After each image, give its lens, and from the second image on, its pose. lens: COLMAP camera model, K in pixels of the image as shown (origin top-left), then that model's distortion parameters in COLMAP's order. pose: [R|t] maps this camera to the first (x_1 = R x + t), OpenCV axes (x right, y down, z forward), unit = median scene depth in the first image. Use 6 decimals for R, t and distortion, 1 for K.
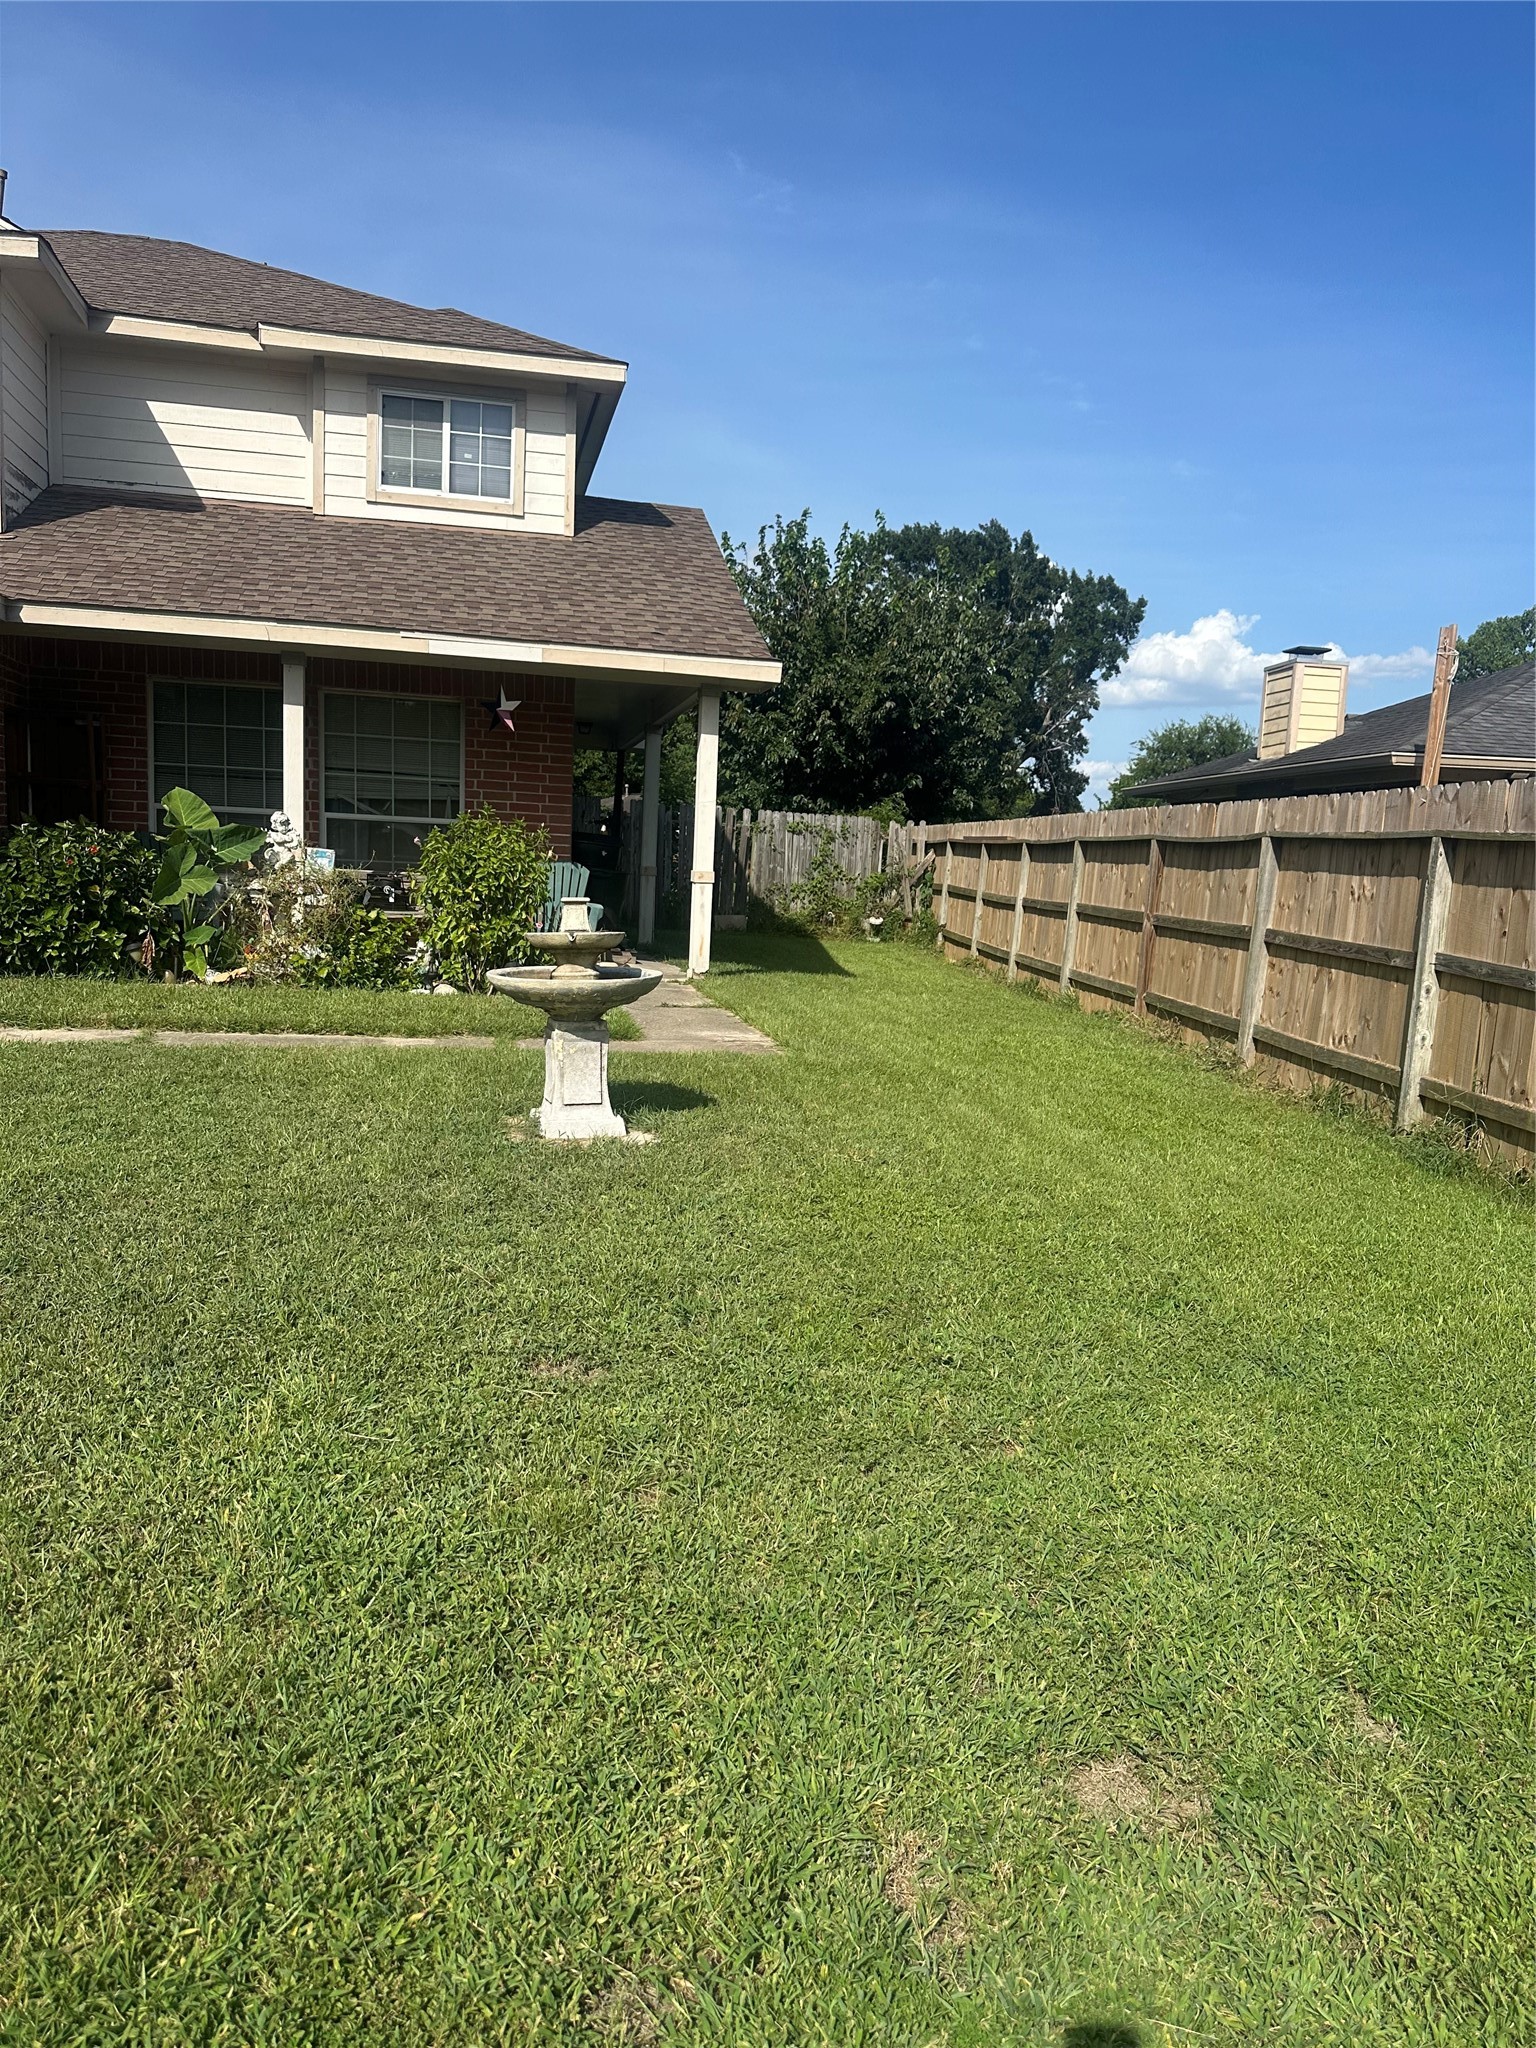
lens RADIAL K [[1451.3, 0, 768.0], [0, 1451.3, 1024.0], [0, 0, 1]] dist [0.057064, -0.076056]
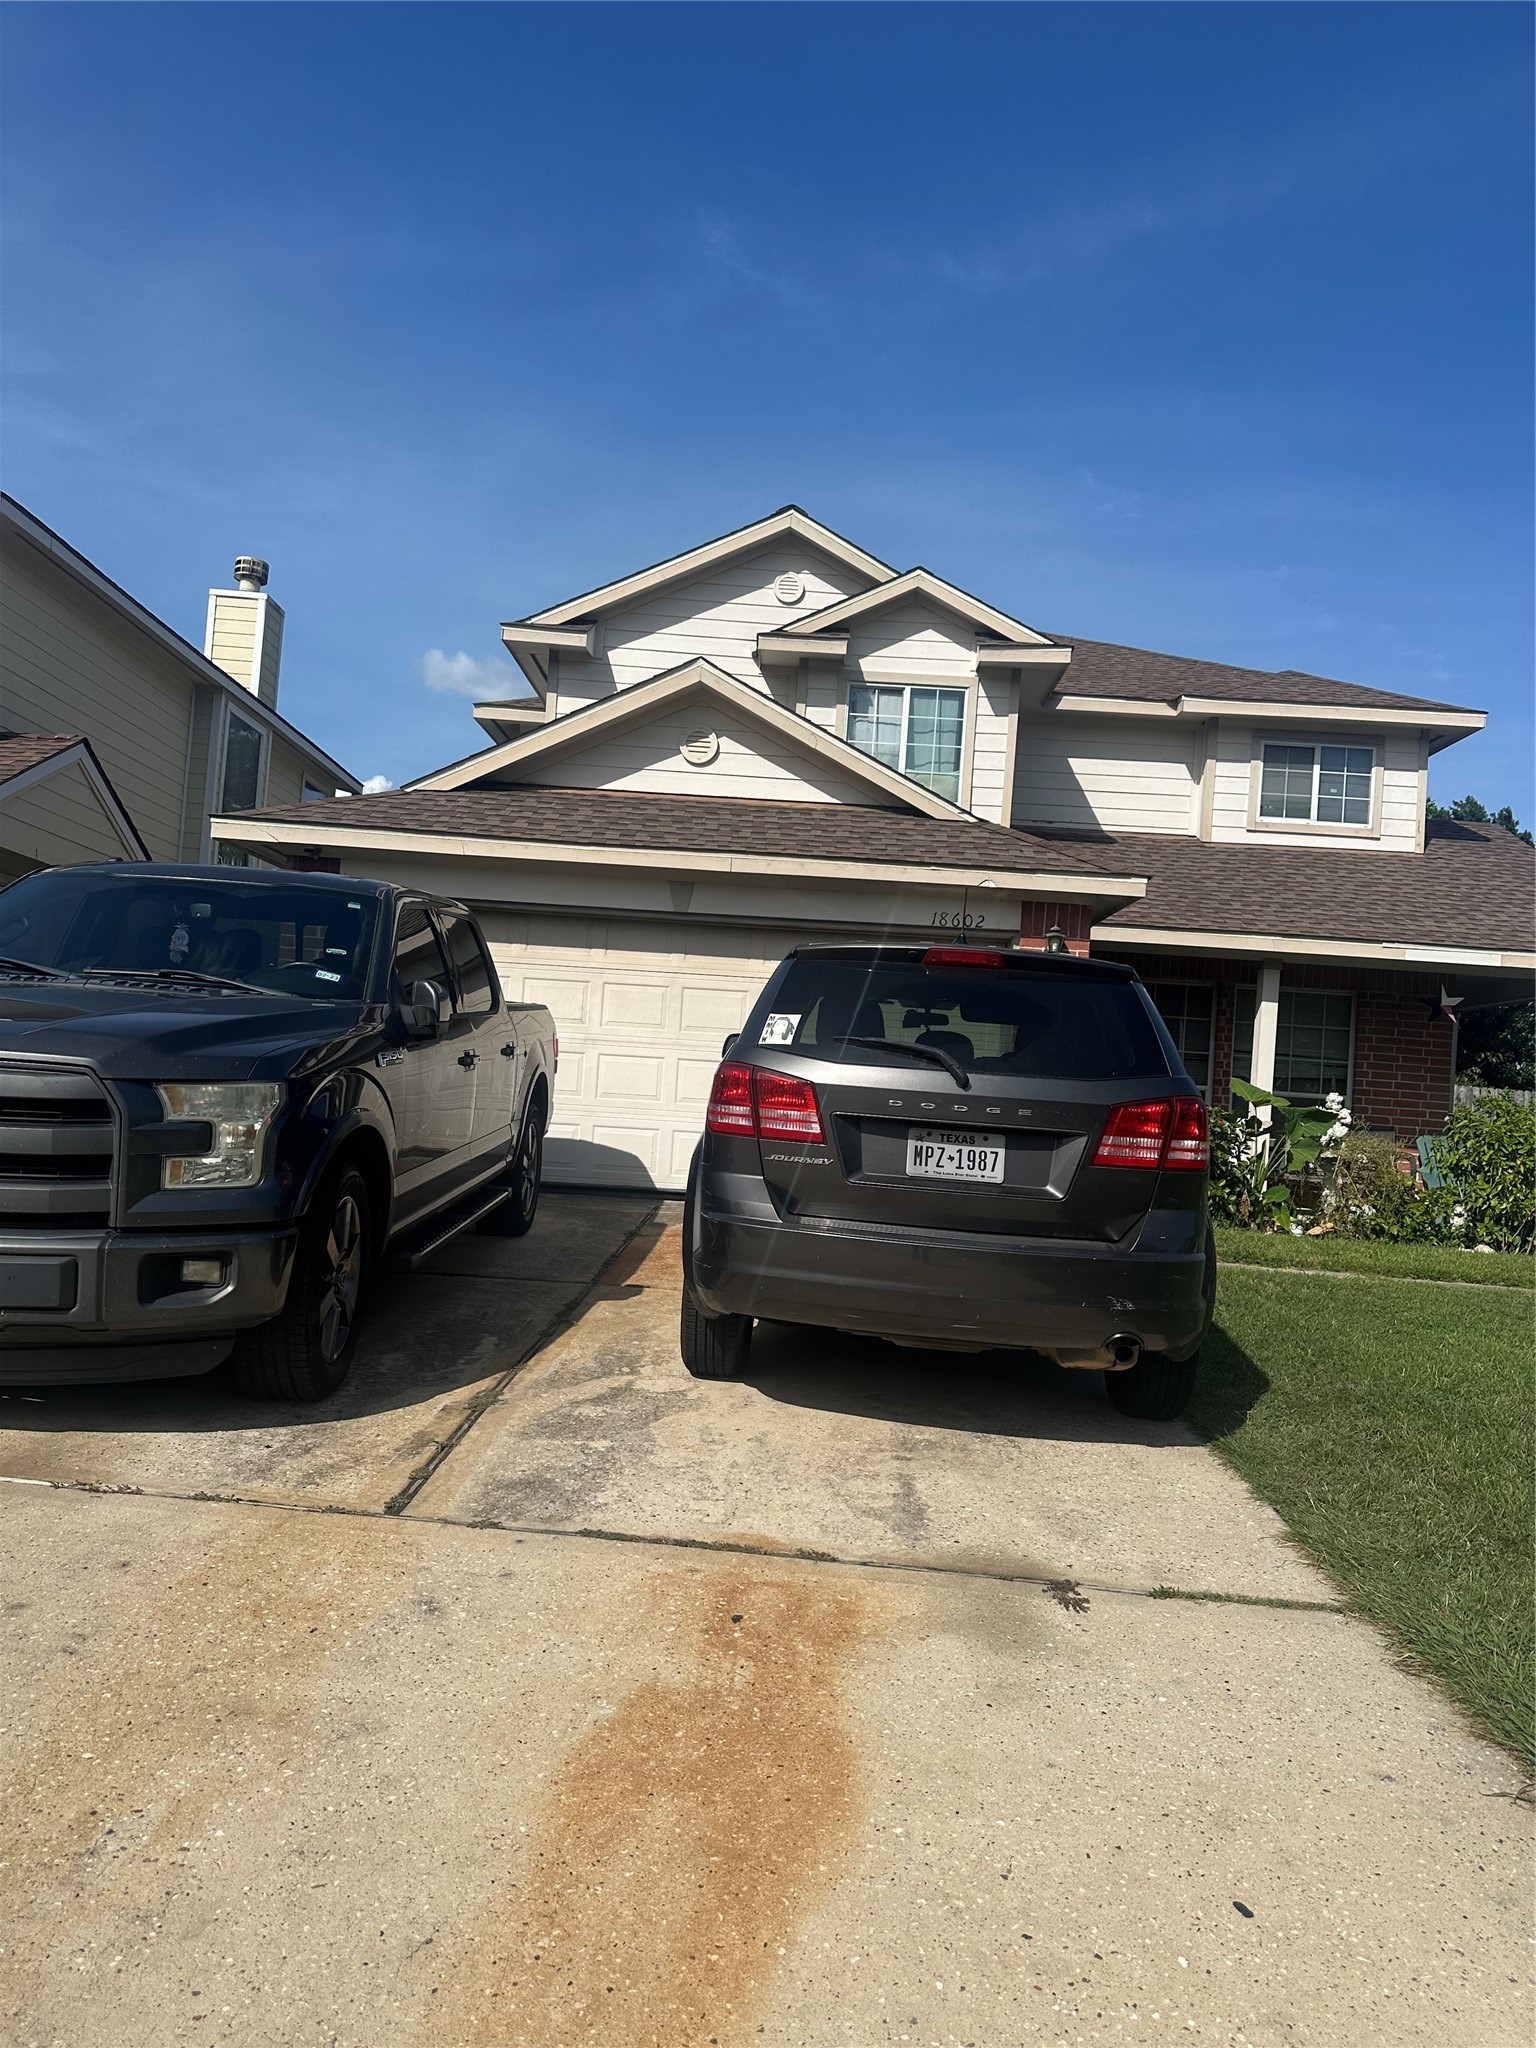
lens RADIAL K [[1451.3, 0, 768.0], [0, 1451.3, 1024.0], [0, 0, 1]] dist [0.057064, -0.076056]
pose [[0.978898, 0.007256, -0.204220, -0.415614], [-0.042768, 0.984512, -0.170022, 0.017860], [0.199823, 0.175168, 0.964047, -0.199774]]
